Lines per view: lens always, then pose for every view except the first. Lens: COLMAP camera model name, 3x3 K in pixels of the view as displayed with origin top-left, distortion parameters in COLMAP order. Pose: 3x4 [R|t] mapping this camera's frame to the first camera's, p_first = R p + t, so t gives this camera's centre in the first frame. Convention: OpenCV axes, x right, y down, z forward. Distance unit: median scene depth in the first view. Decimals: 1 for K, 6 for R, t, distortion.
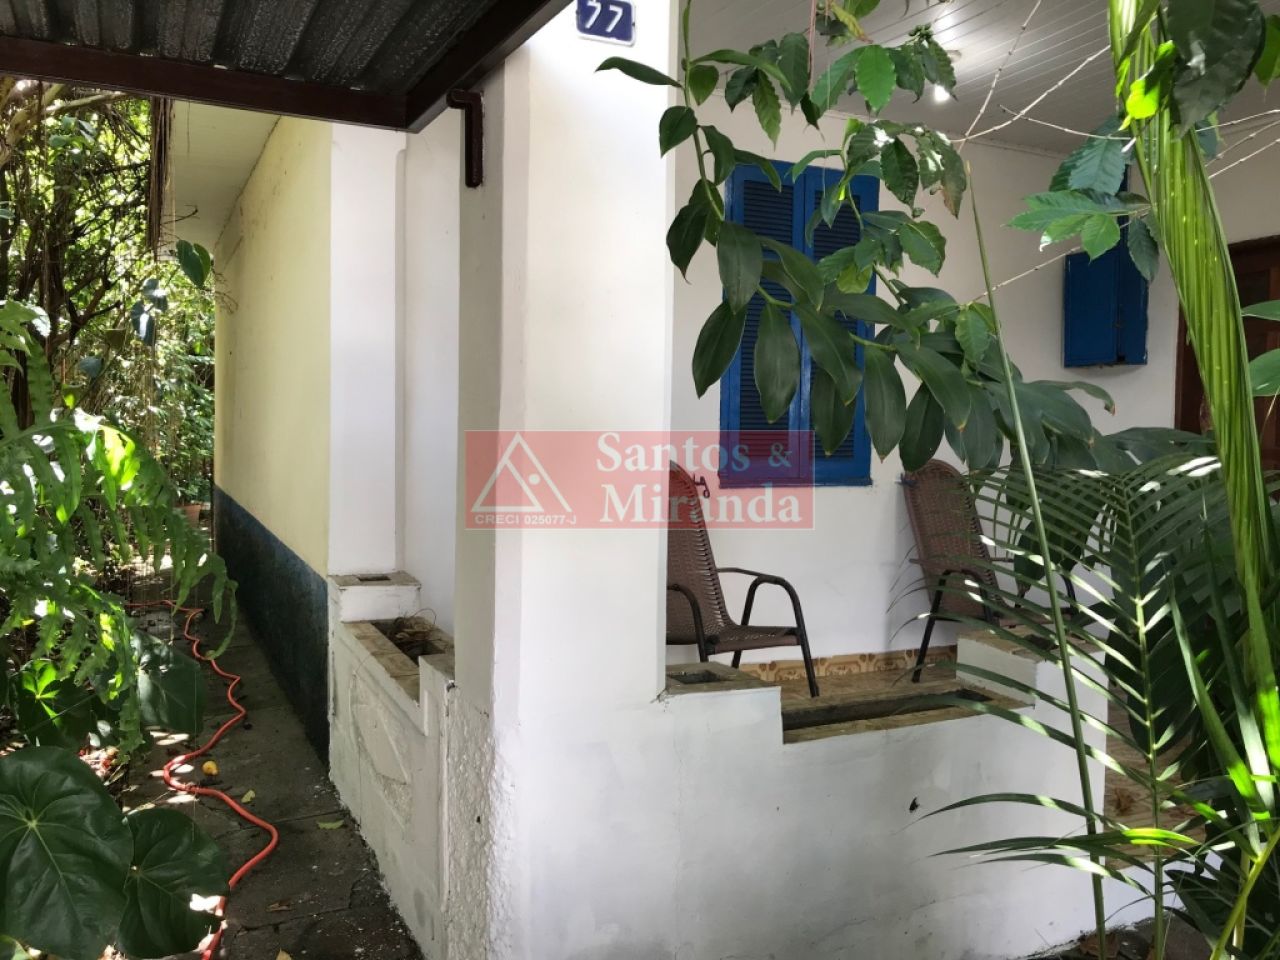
lens RADIAL K [[1056.7, 0, 640.3], [0, 1056.7, 477.1], [0, 0, 1]] dist [0.004036, -0.017944]
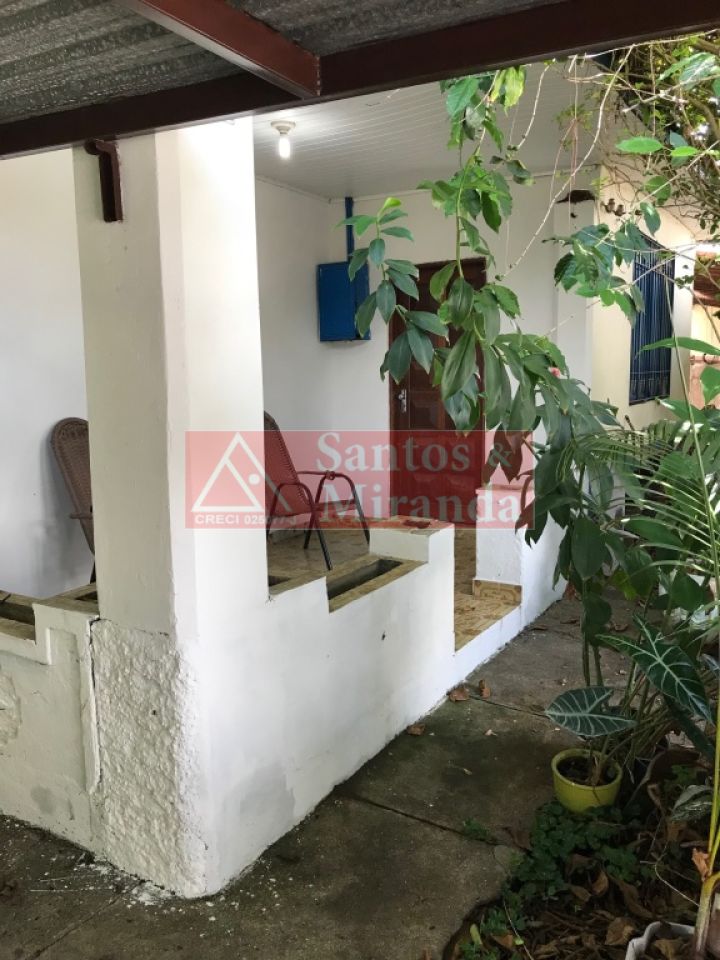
lens RADIAL K [[792.5, 0, 358.8], [0, 792.5, 480.3], [0, 0, 1]] dist [0.004036, -0.017944]
pose [[0.832484, -0.101464, 0.544679, -0.446704], [0.051655, 0.993020, 0.106033, -0.056527], [-0.551636, -0.060136, 0.831914, 0.050522]]
